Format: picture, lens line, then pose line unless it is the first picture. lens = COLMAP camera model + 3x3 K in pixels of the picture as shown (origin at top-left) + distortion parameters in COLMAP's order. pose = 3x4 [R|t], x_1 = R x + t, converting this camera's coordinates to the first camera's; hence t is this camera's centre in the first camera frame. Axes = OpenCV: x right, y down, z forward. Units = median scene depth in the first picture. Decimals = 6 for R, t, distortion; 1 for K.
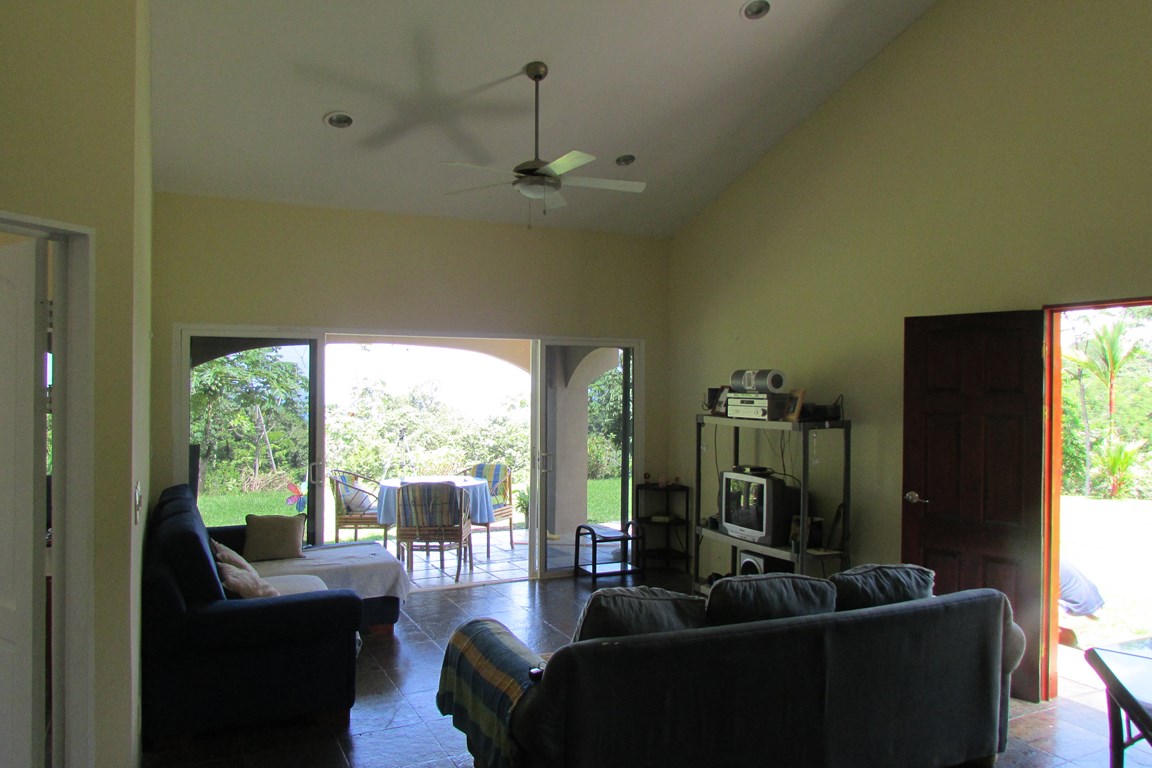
lens RADIAL K [[818.7, 0, 588.5], [0, 818.7, 378.9], [0, 0, 1]] dist [-0.044069, 0.025046]
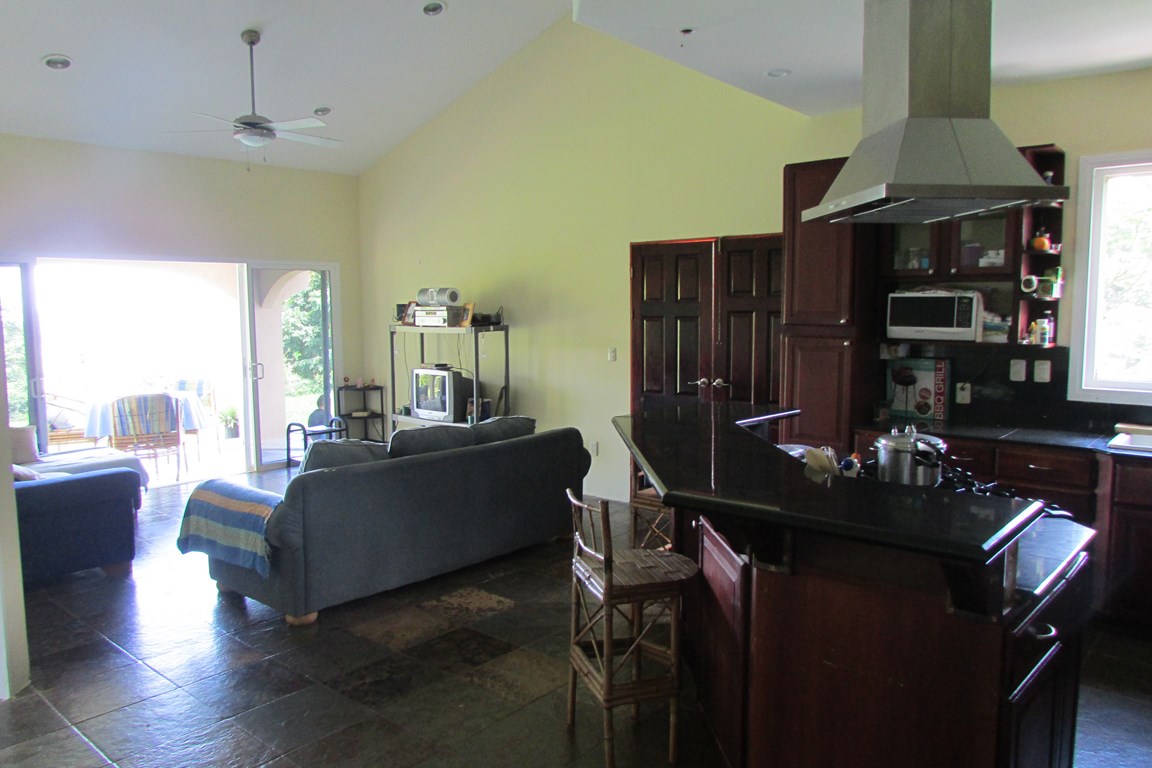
lens RADIAL K [[818.7, 0, 579.2], [0, 818.7, 378.6], [0, 0, 1]] dist [-0.044069, 0.025046]
pose [[0.926252, -0.047791, 0.373864, -0.071222], [0.012208, 0.995212, 0.096973, 0.008678], [-0.376708, -0.085258, 0.922400, -0.266259]]
